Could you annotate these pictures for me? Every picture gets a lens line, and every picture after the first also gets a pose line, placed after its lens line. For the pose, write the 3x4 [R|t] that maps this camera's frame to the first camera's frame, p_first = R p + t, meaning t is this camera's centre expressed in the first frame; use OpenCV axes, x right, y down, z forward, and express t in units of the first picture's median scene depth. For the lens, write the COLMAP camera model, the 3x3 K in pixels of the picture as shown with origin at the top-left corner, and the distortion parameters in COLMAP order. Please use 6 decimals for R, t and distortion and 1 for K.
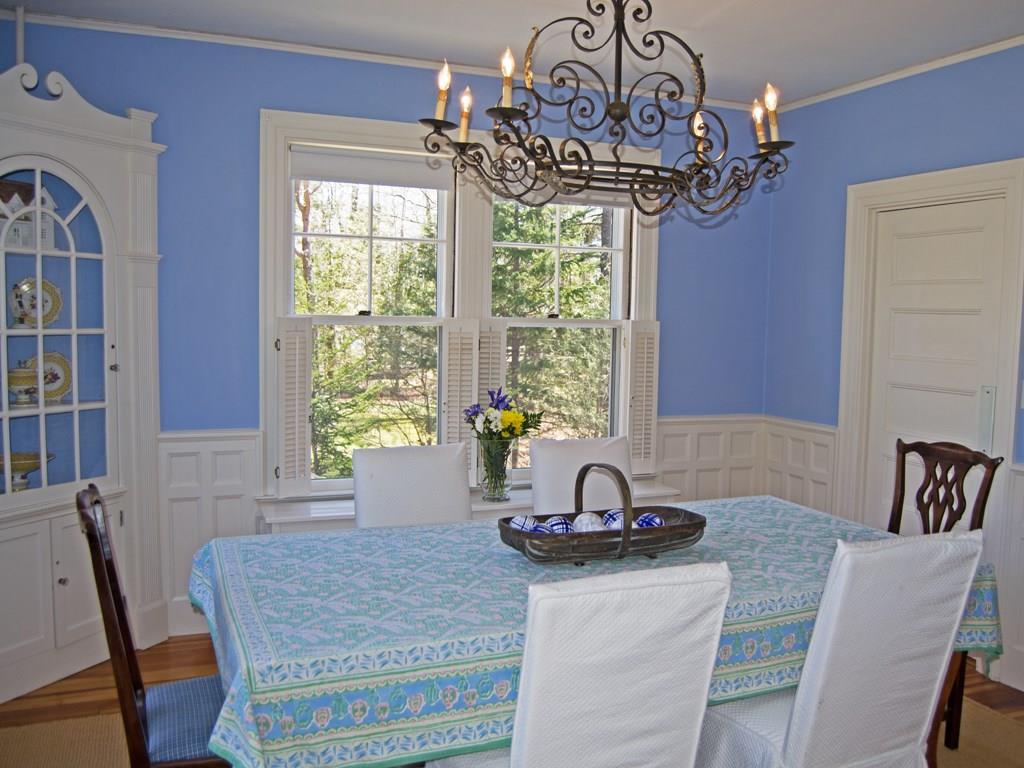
lens RADIAL K [[885.7, 0, 511.8], [0, 885.7, 416.4], [0, 0, 1]] dist [-0.087671, 0.003982]
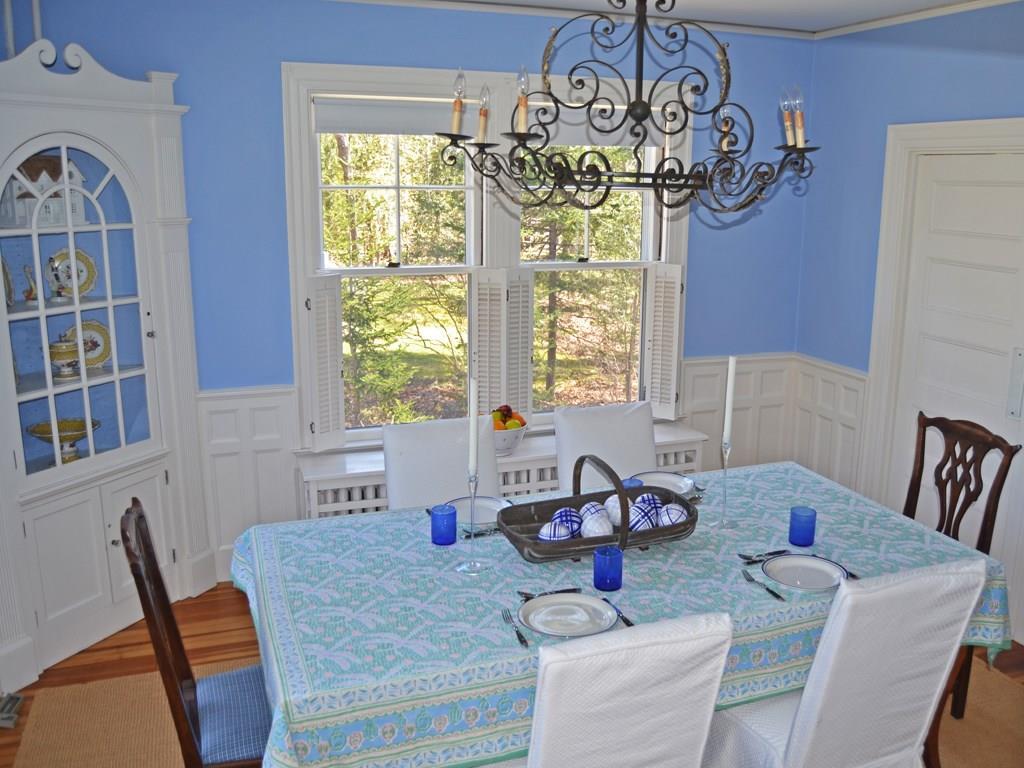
lens RADIAL K [[889.5, 0, 512.0], [0, 889.5, 384.0], [0, 0, 1]] dist [-0.097287, 0.013435]
pose [[0.998751, -0.005579, -0.049653, 0.027295], [0.011885, 0.991750, 0.127631, -0.175603], [0.048532, -0.128062, 0.990578, -0.014170]]
